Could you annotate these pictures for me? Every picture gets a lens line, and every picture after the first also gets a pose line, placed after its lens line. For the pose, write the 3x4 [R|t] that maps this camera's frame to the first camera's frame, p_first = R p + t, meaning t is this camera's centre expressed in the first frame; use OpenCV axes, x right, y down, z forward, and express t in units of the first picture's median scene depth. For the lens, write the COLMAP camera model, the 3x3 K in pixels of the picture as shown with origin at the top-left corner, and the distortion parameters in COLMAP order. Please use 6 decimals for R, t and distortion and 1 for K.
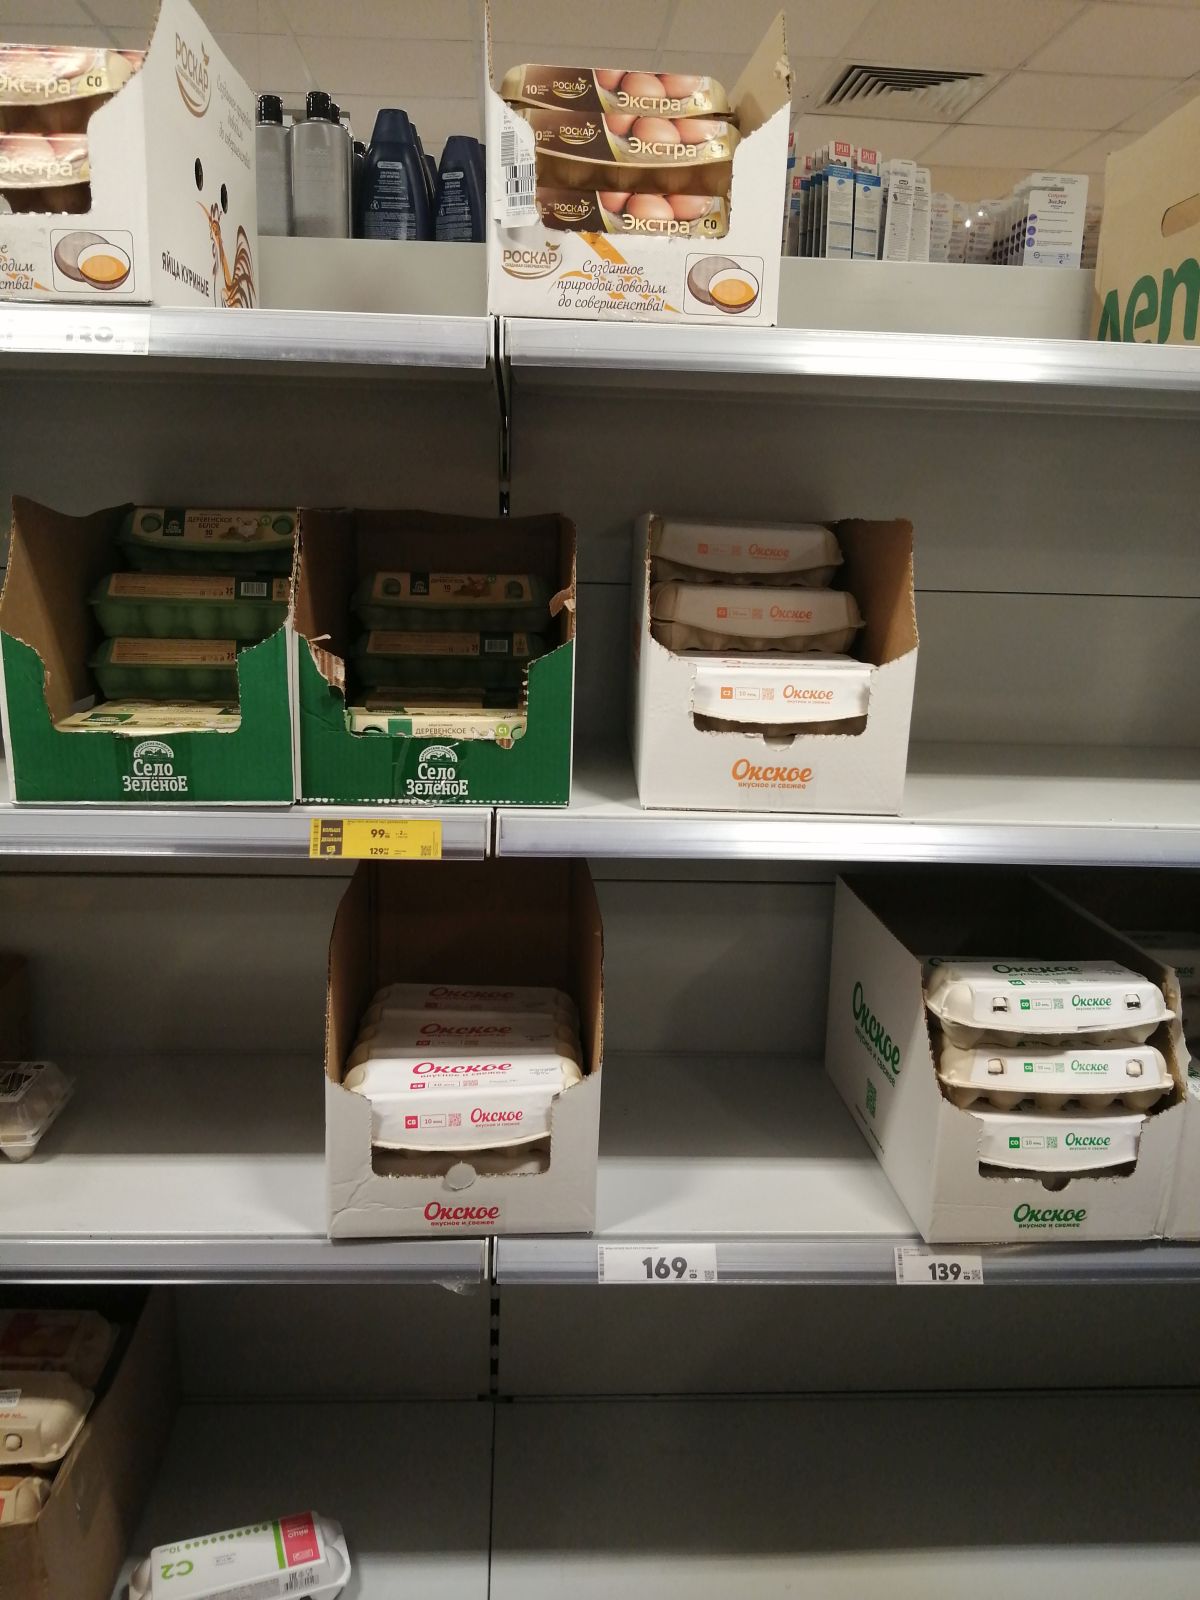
lens RADIAL K [[1278.1, 0, 609.3], [0, 1278.1, 787.8], [0, 0, 1]] dist [0.011739, -0.052480]
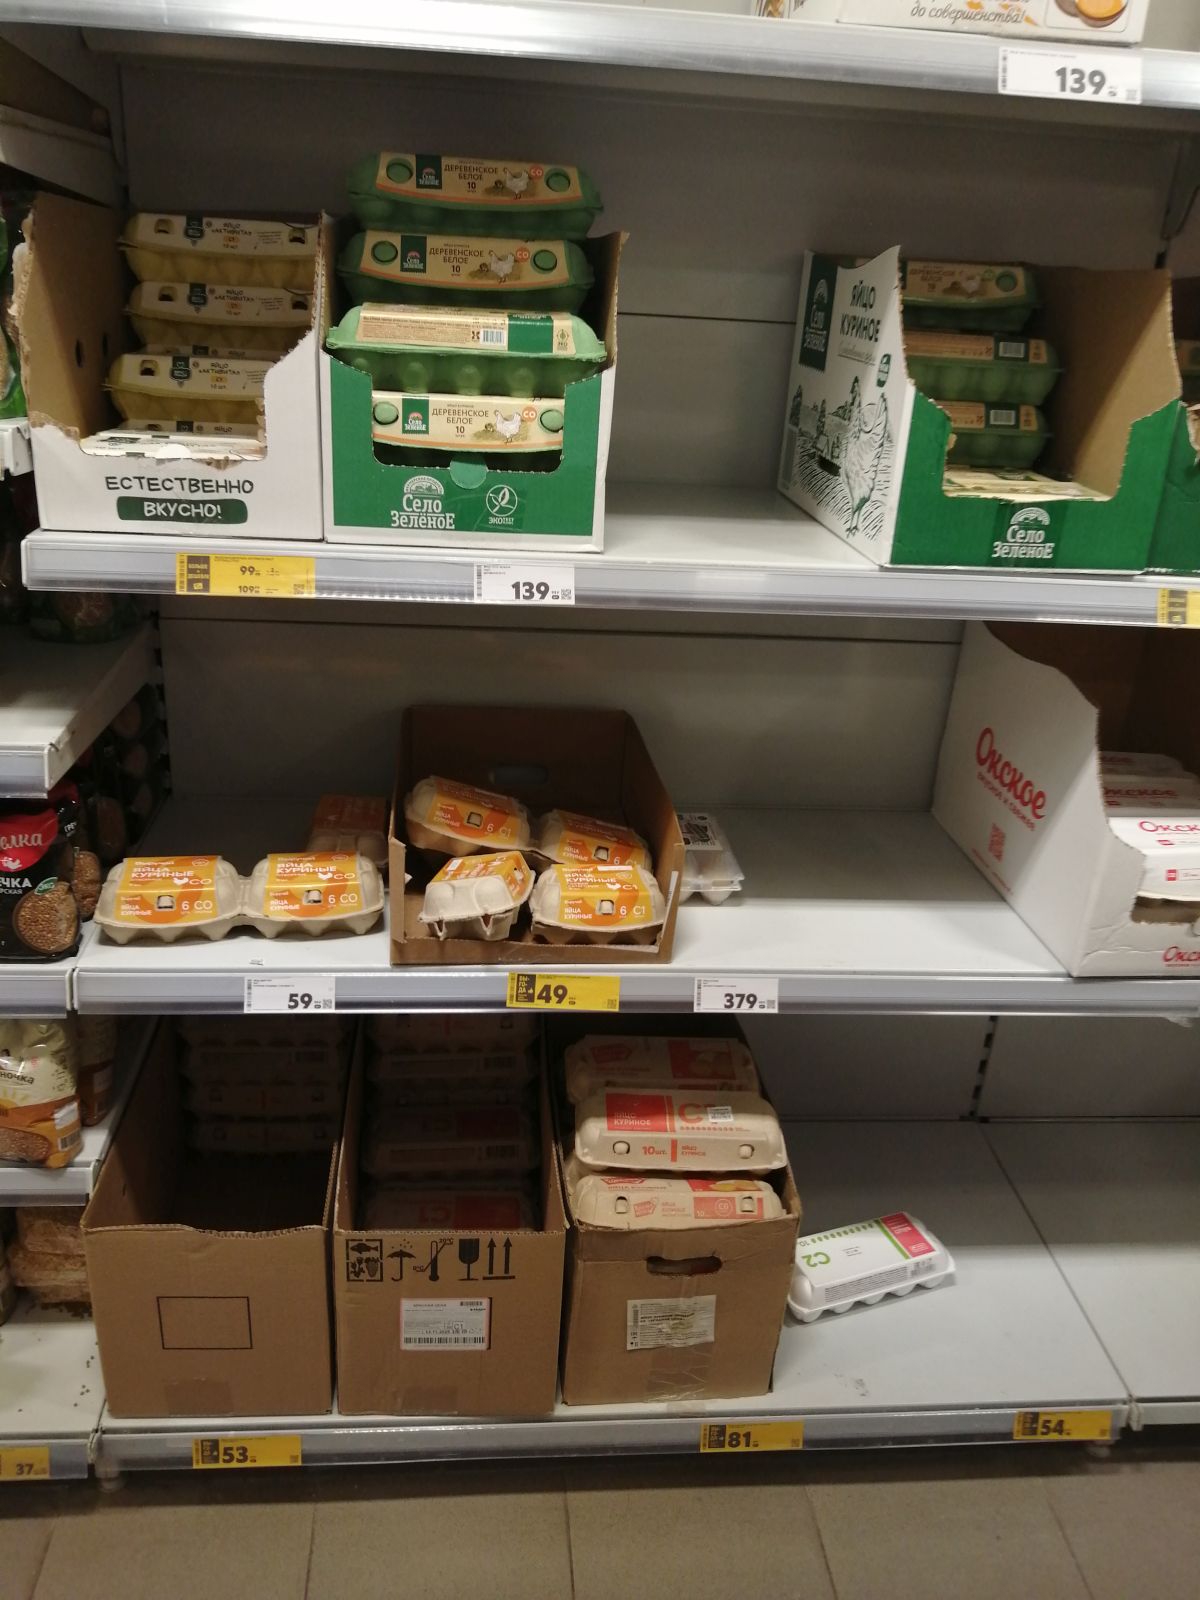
lens RADIAL K [[1278.1, 0, 596.7], [0, 1278.1, 797.4], [0, 0, 1]] dist [0.011739, -0.052480]
pose [[0.999158, 0.020398, 0.035606, -0.660686], [-0.026859, 0.981096, 0.191647, 0.003702], [-0.031024, -0.192442, 0.980818, -0.028076]]
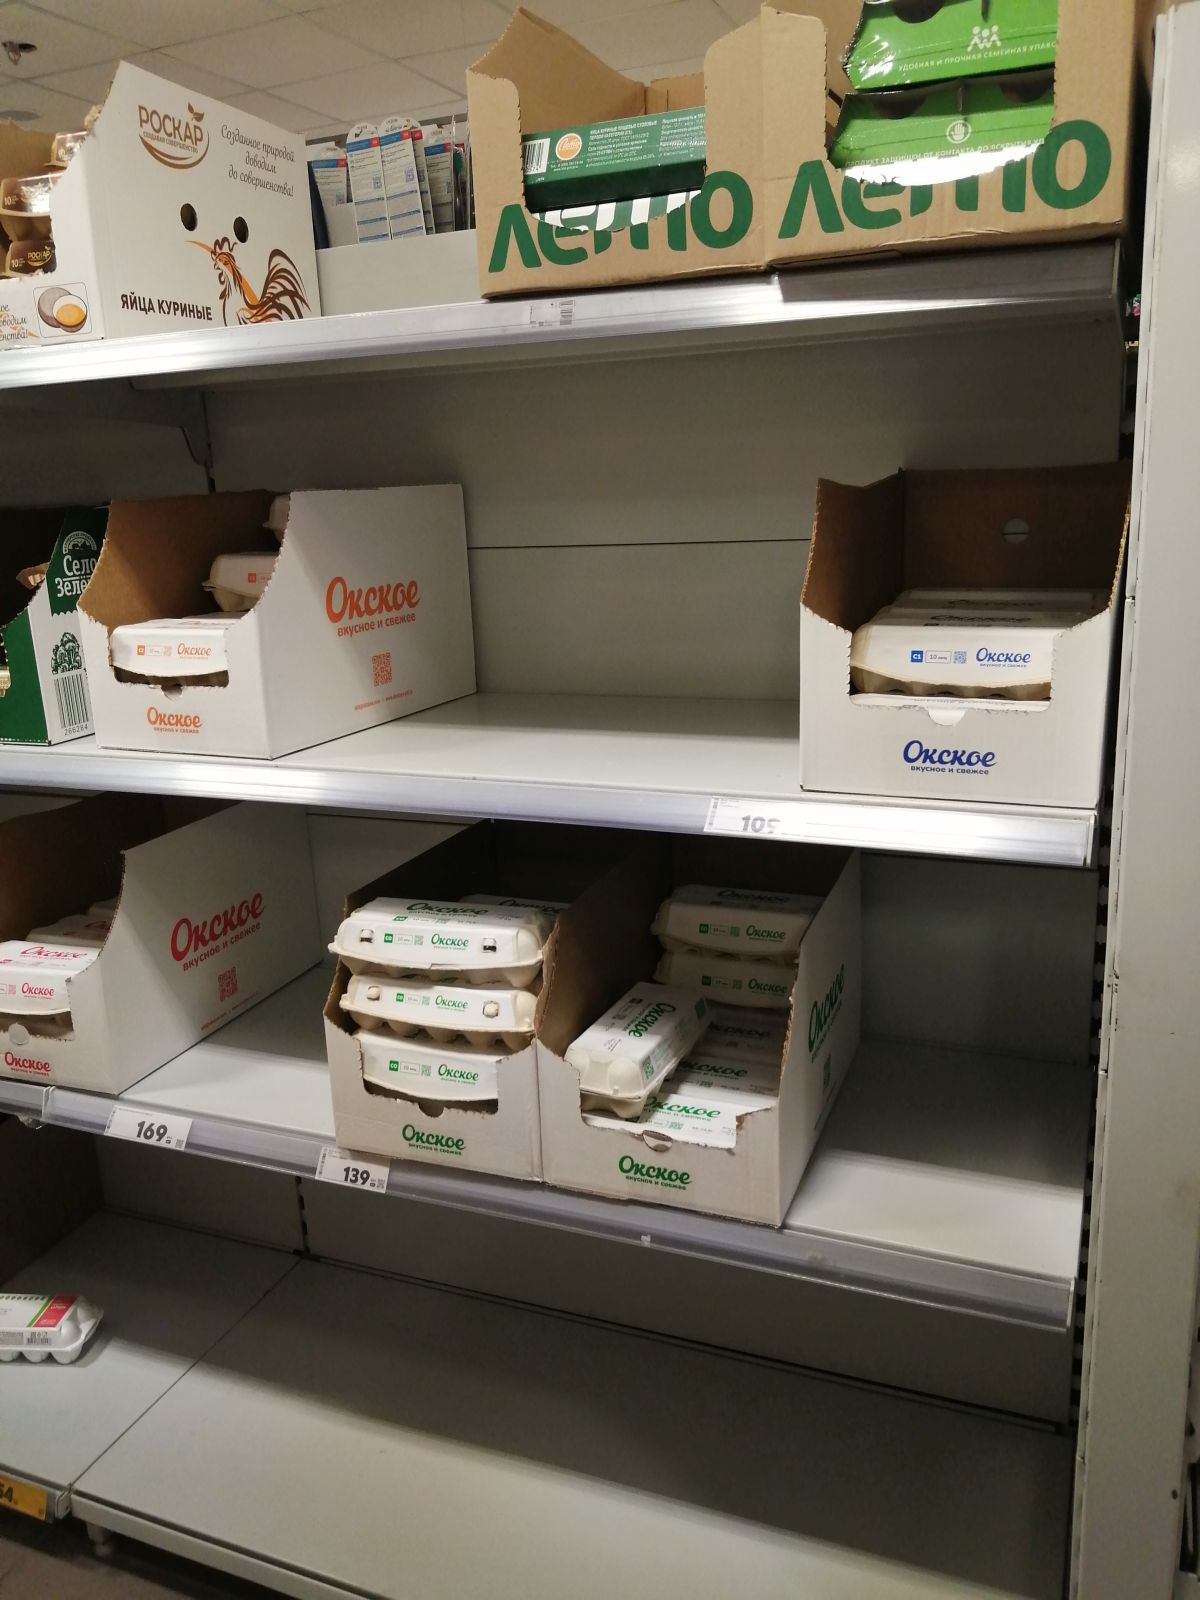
lens RADIAL K [[1278.1, 0, 614.8], [0, 1278.1, 784.7], [0, 0, 1]] dist [0.011739, -0.052480]
pose [[0.902709, 0.034525, -0.428864, 0.935109], [-0.018751, 0.998985, 0.040952, -0.006794], [0.429842, -0.028926, 0.902441, 0.113913]]
